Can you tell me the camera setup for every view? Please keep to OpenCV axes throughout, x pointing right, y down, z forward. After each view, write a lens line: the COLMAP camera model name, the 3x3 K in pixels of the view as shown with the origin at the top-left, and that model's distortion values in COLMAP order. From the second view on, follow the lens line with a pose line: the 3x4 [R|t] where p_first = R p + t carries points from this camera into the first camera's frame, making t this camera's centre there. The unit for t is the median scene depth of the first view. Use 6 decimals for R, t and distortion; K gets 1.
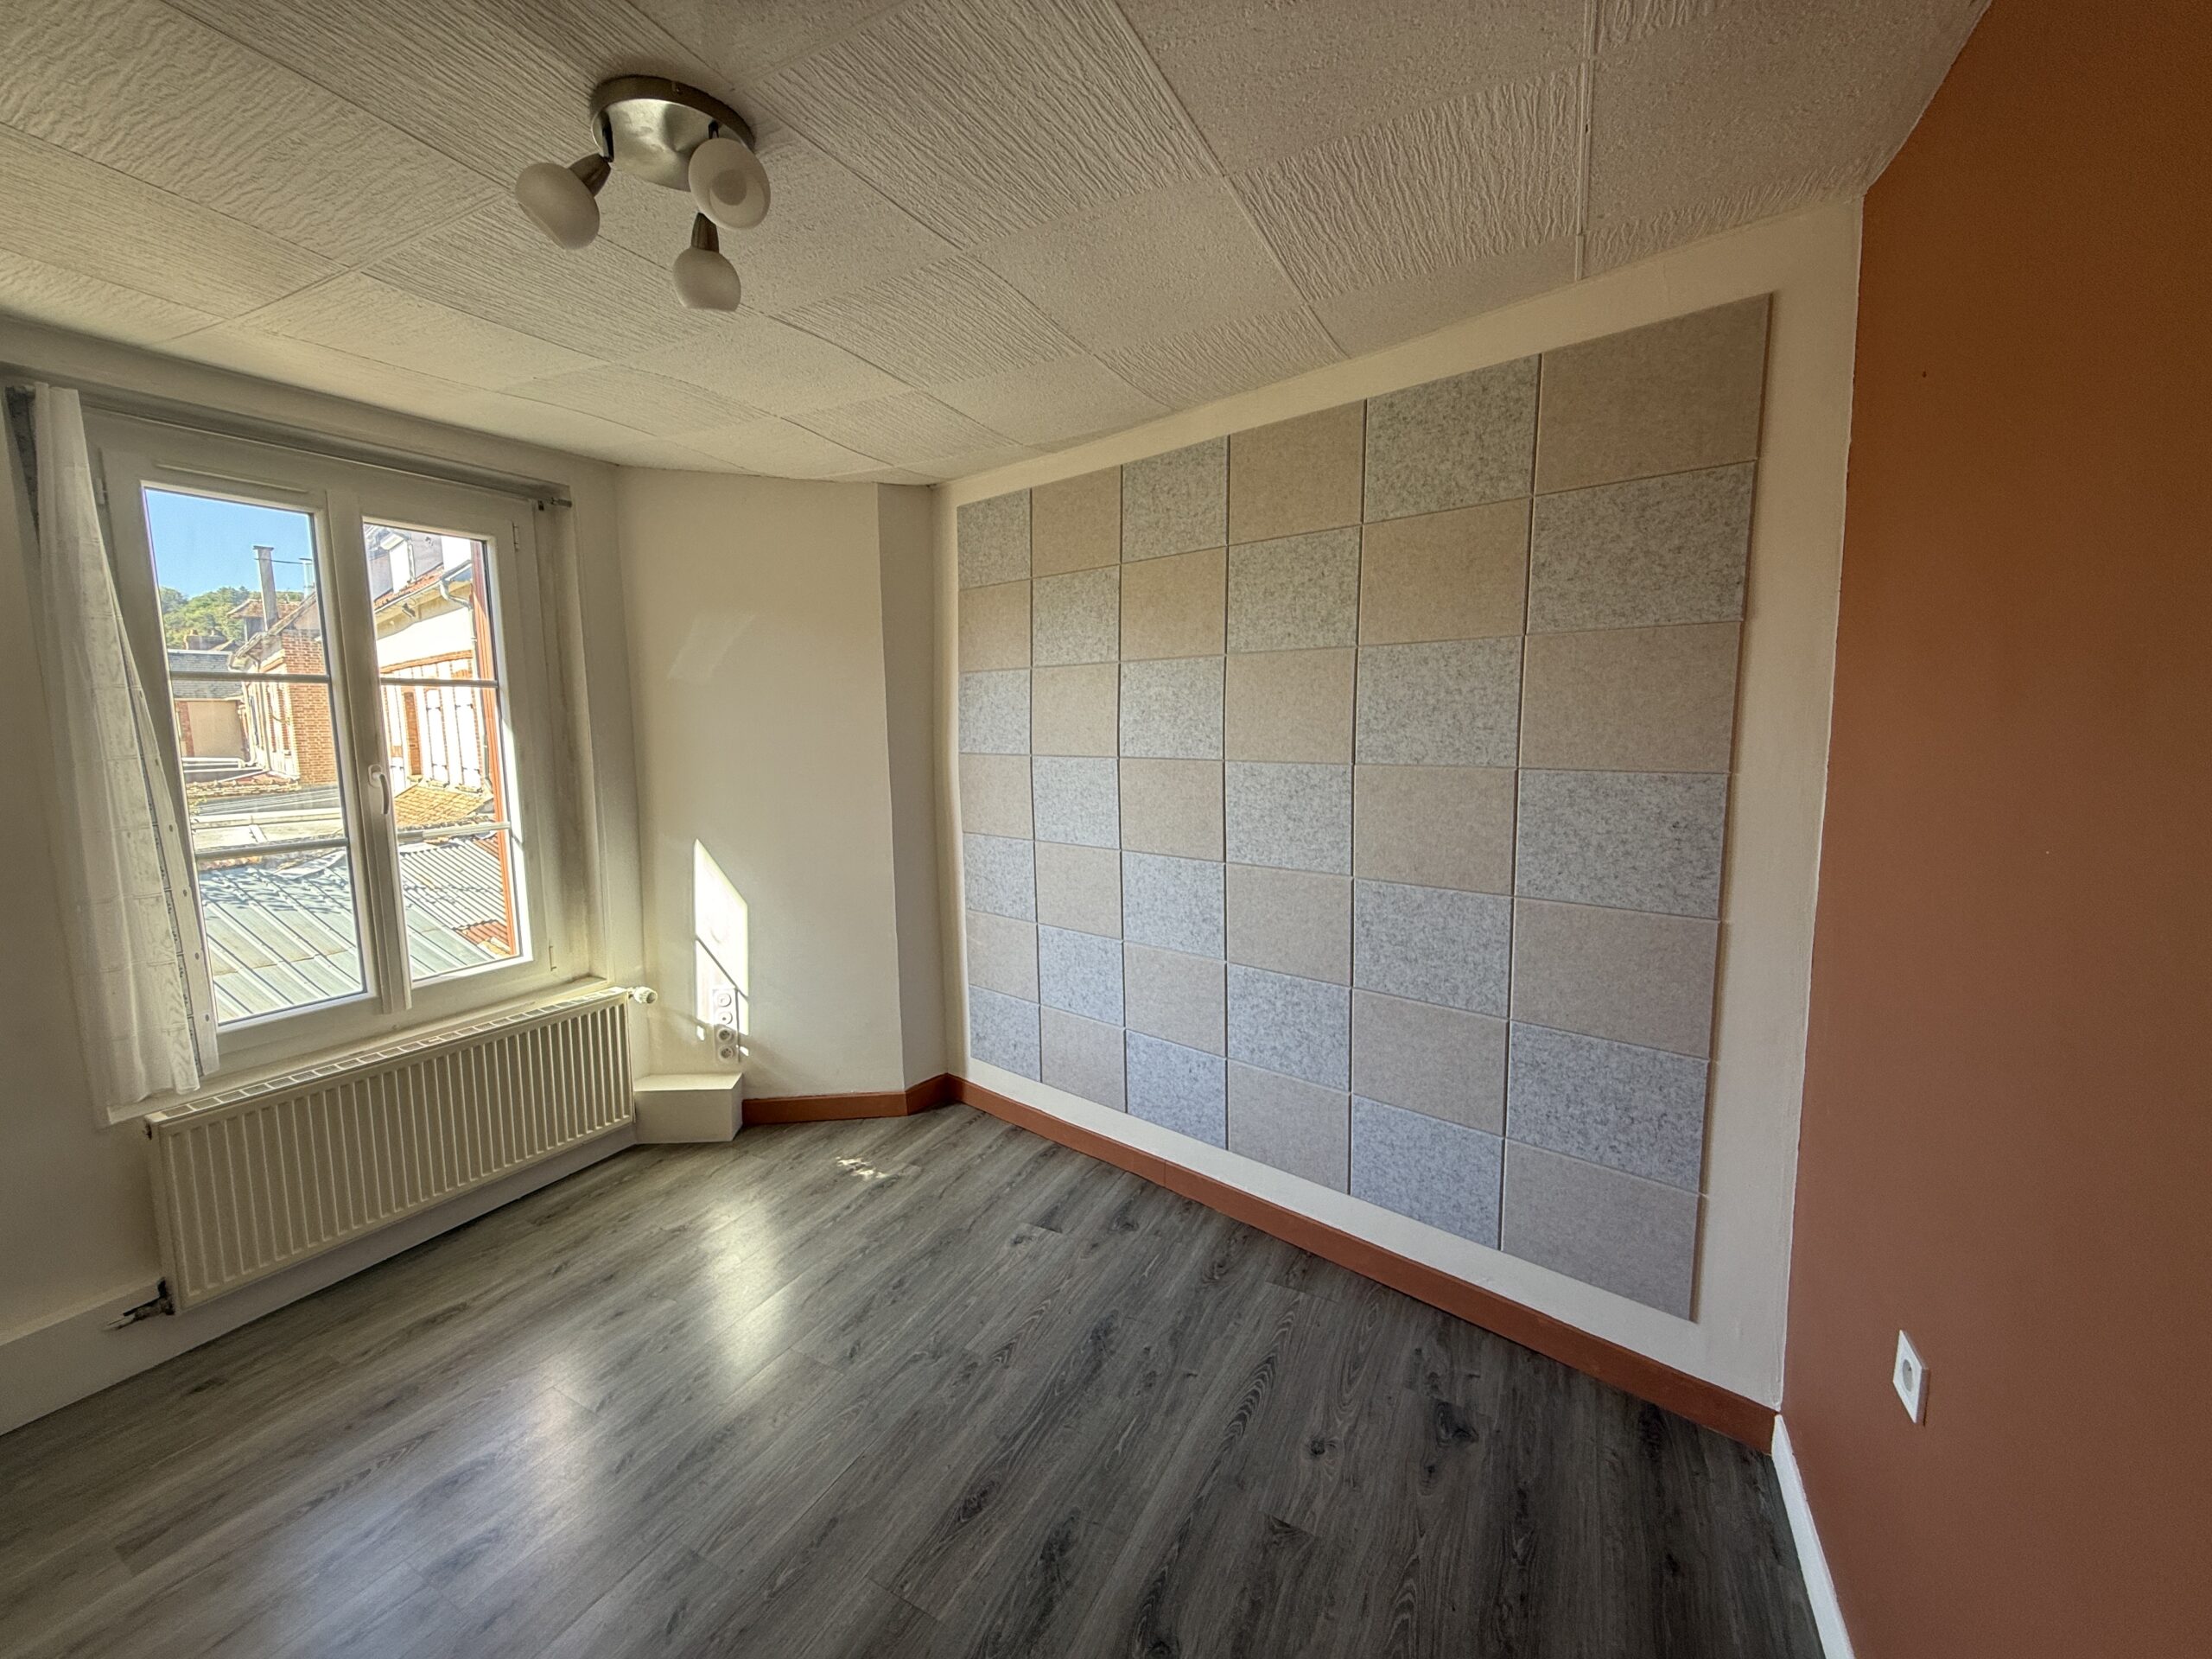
lens RADIAL K [[882.2, 0, 1099.9], [0, 882.2, 831.2], [0, 0, 1]] dist [-0.001478, -0.000018]
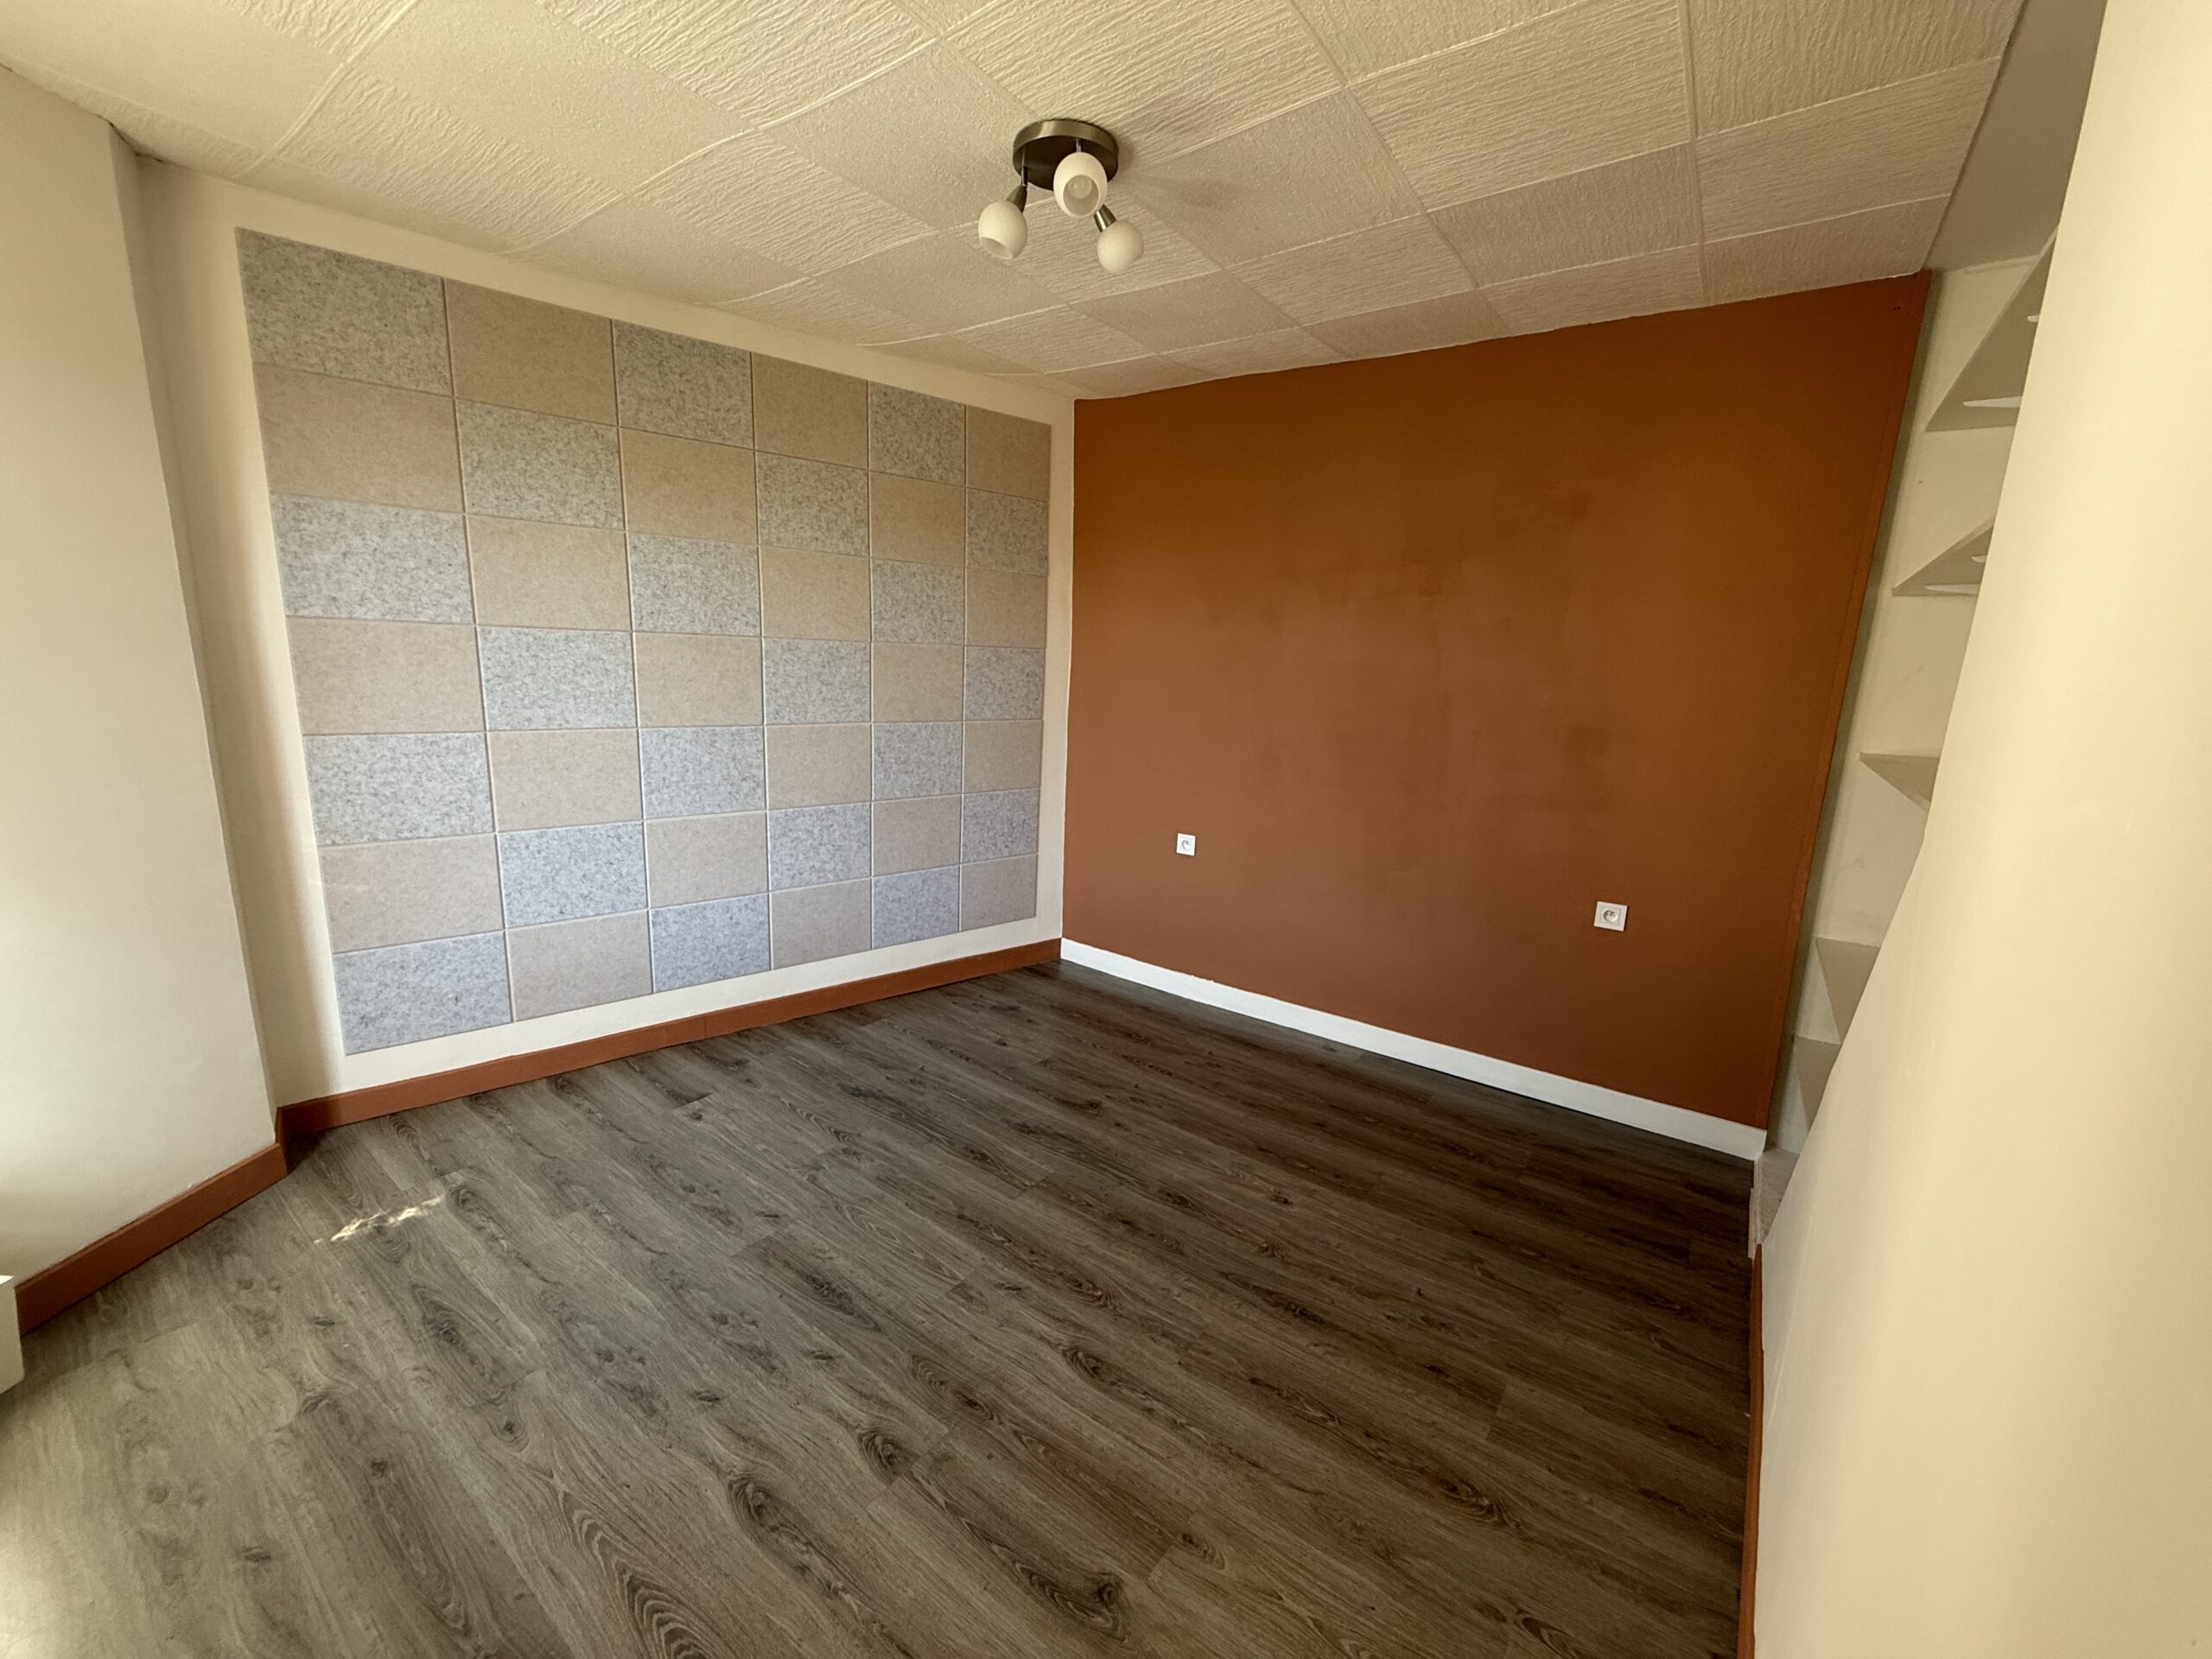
lens RADIAL K [[882.2, 0, 1099.9], [0, 882.2, 831.2], [0, 0, 1]] dist [-0.001478, -0.000018]
pose [[0.140571, -0.174353, 0.974598, -1.010621], [0.088706, 0.982631, 0.162996, 0.023508], [-0.986089, 0.063540, 0.153595, 0.396937]]
